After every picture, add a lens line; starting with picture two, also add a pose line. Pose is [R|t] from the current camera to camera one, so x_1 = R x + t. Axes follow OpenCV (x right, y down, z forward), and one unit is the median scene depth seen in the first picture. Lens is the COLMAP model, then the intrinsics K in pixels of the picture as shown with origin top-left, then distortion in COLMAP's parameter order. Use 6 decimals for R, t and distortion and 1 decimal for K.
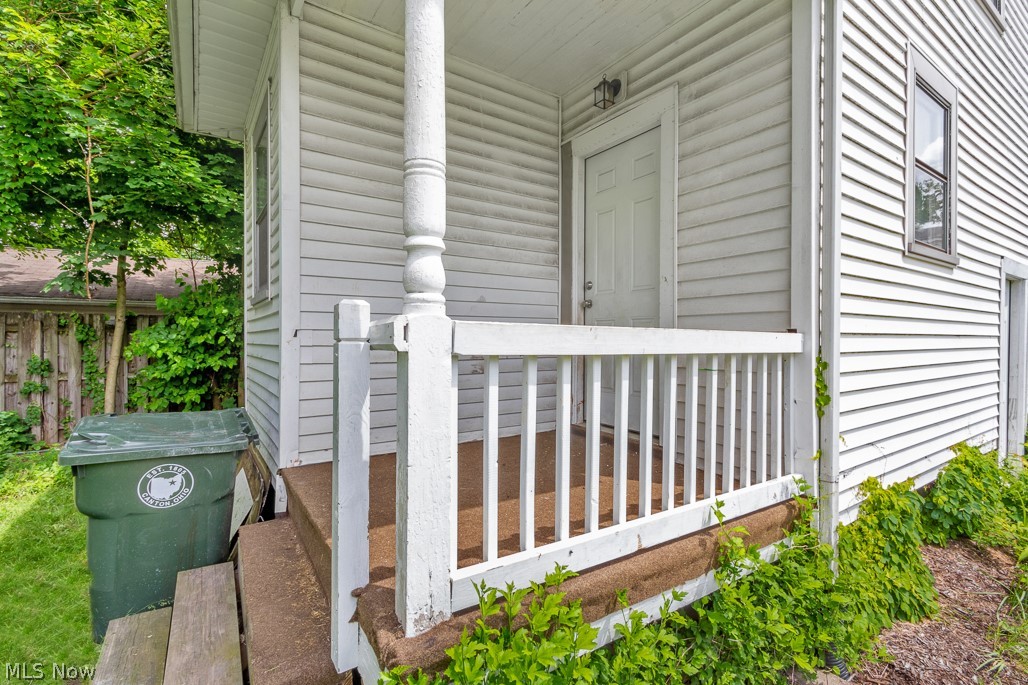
lens RADIAL K [[473.7, 0, 514.0], [0, 473.7, 342.5], [0, 0, 1]] dist [0.010598, -0.000819]
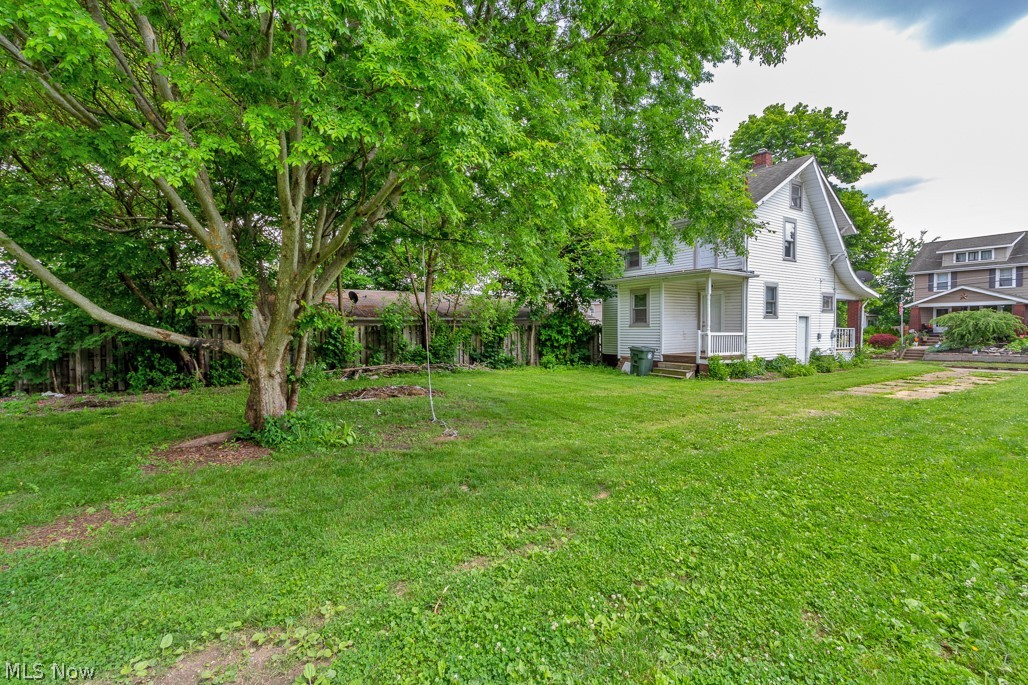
lens RADIAL K [[473.7, 0, 514.0], [0, 473.7, 342.5], [0, 0, 1]] dist [0.010598, -0.000819]
pose [[0.999819, -0.011300, 0.015333, -3.339240], [0.010950, 0.999682, 0.022722, -0.074867], [-0.015585, -0.022550, 0.999624, -6.889875]]
